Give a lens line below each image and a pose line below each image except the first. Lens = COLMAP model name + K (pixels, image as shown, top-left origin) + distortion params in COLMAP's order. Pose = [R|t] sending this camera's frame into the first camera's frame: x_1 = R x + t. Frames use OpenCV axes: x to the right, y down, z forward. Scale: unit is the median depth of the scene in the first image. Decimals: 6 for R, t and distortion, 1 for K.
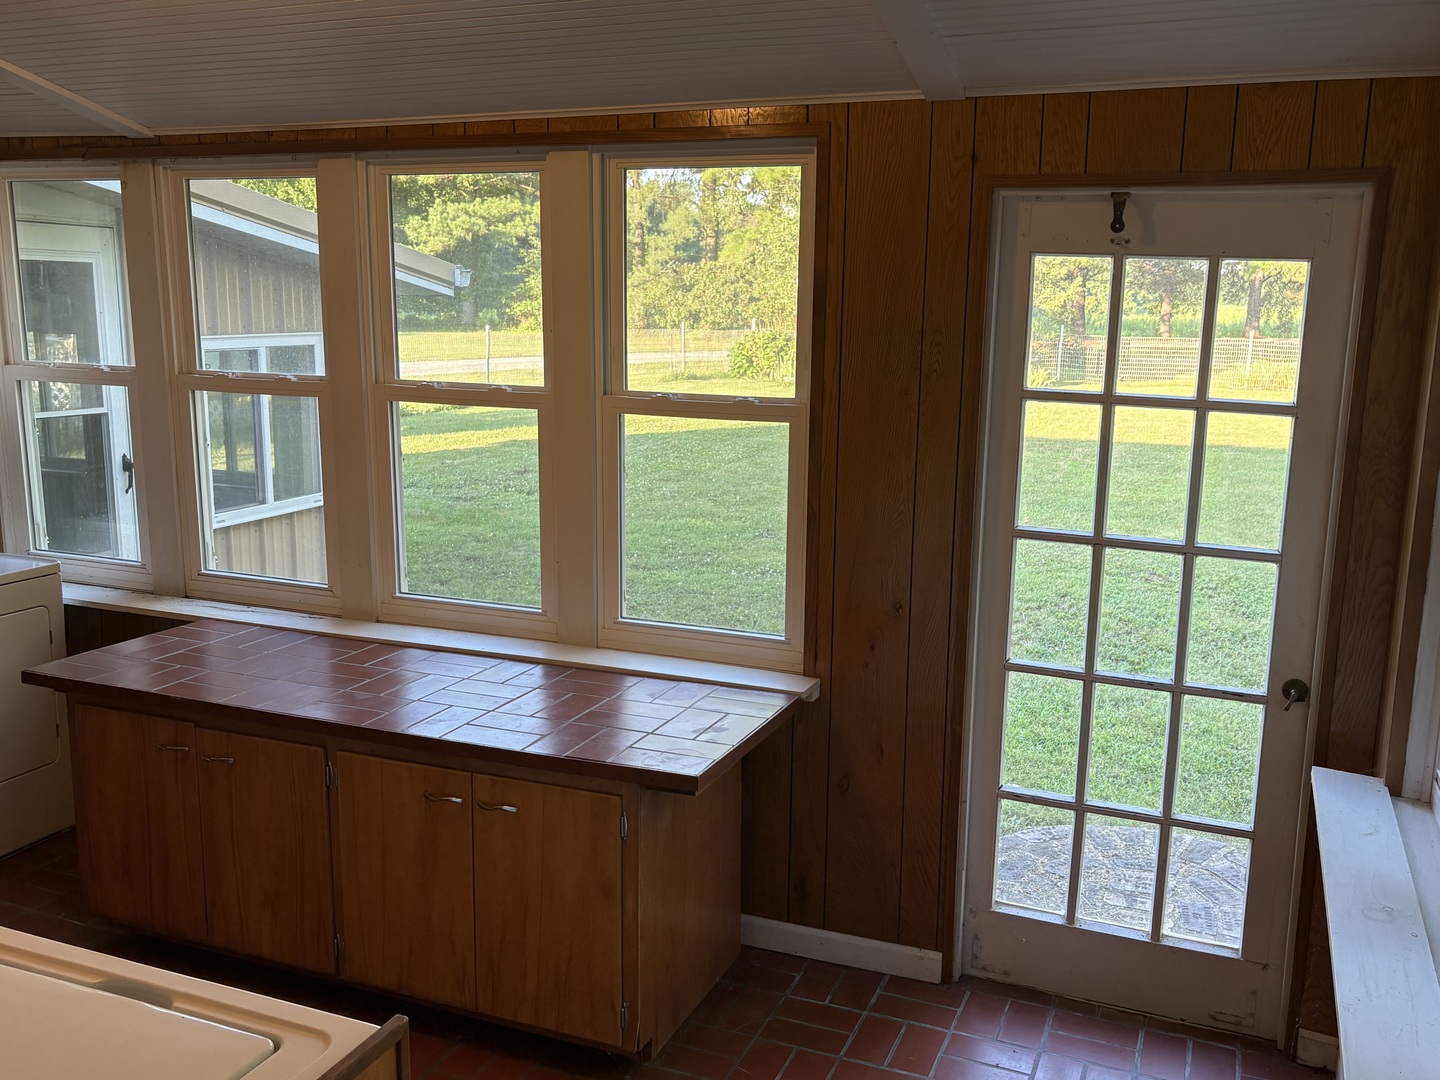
lens RADIAL K [[1332.6, 0, 722.9], [0, 1332.6, 557.3], [0, 0, 1]] dist [0.070310, -0.012911]
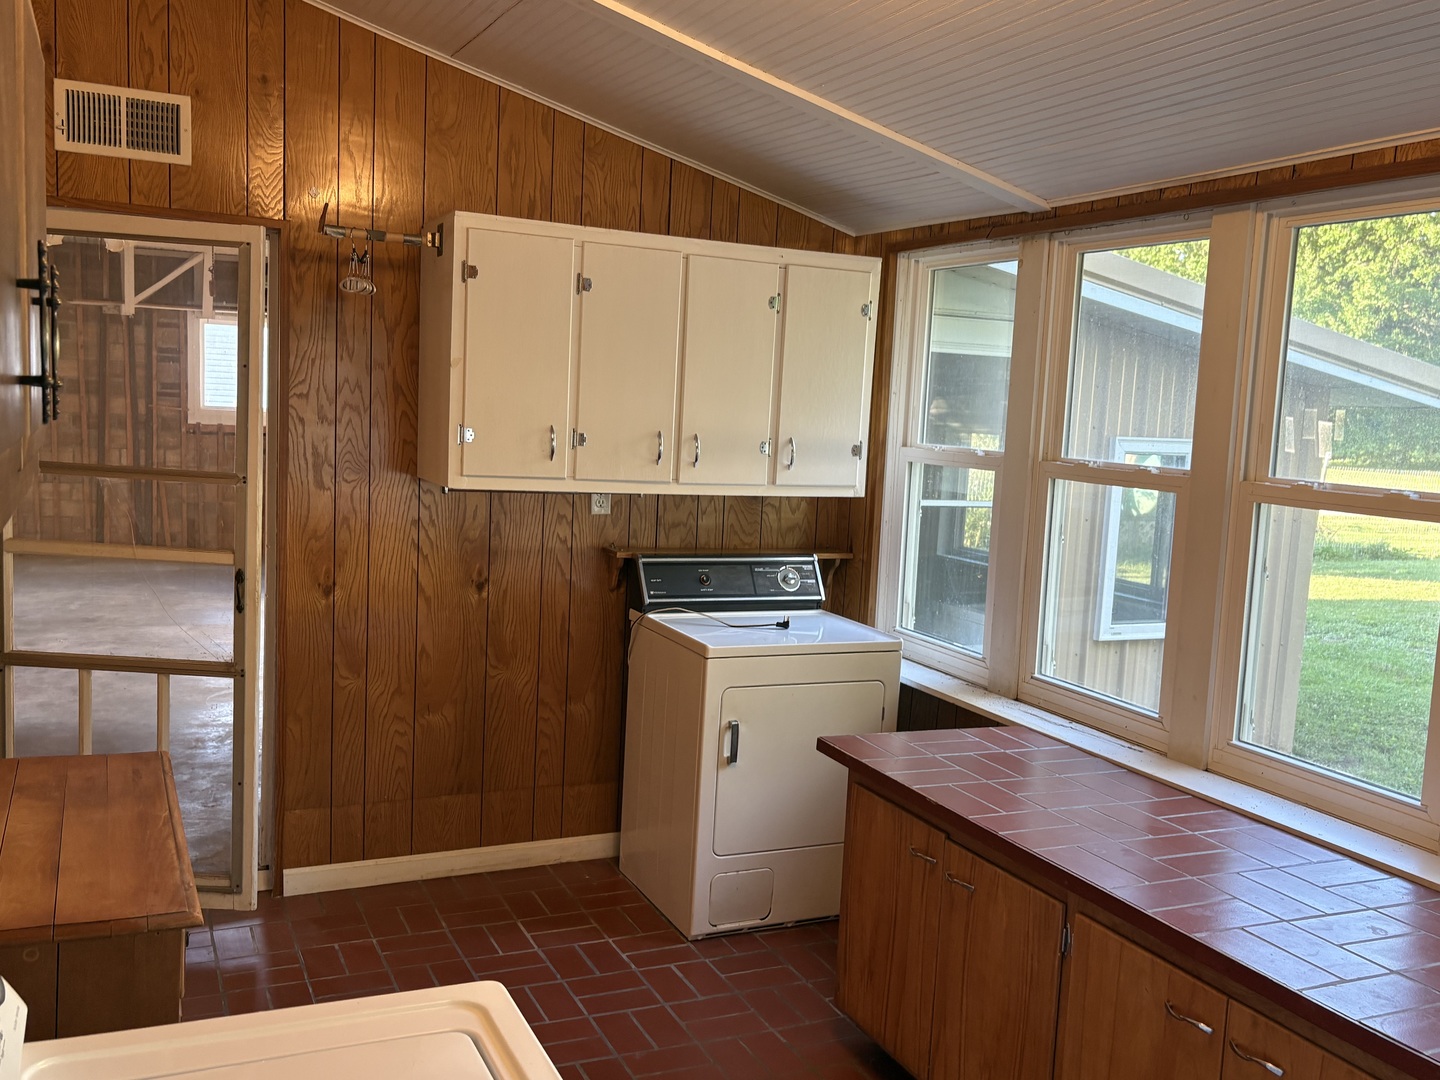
lens RADIAL K [[1332.6, 0, 722.9], [0, 1332.6, 557.3], [0, 0, 1]] dist [0.070310, -0.012911]
pose [[0.749034, 0.110373, -0.653273, 0.044669], [-0.172808, 0.984442, -0.031814, -0.002714], [0.639598, 0.136721, 0.756453, 0.173557]]
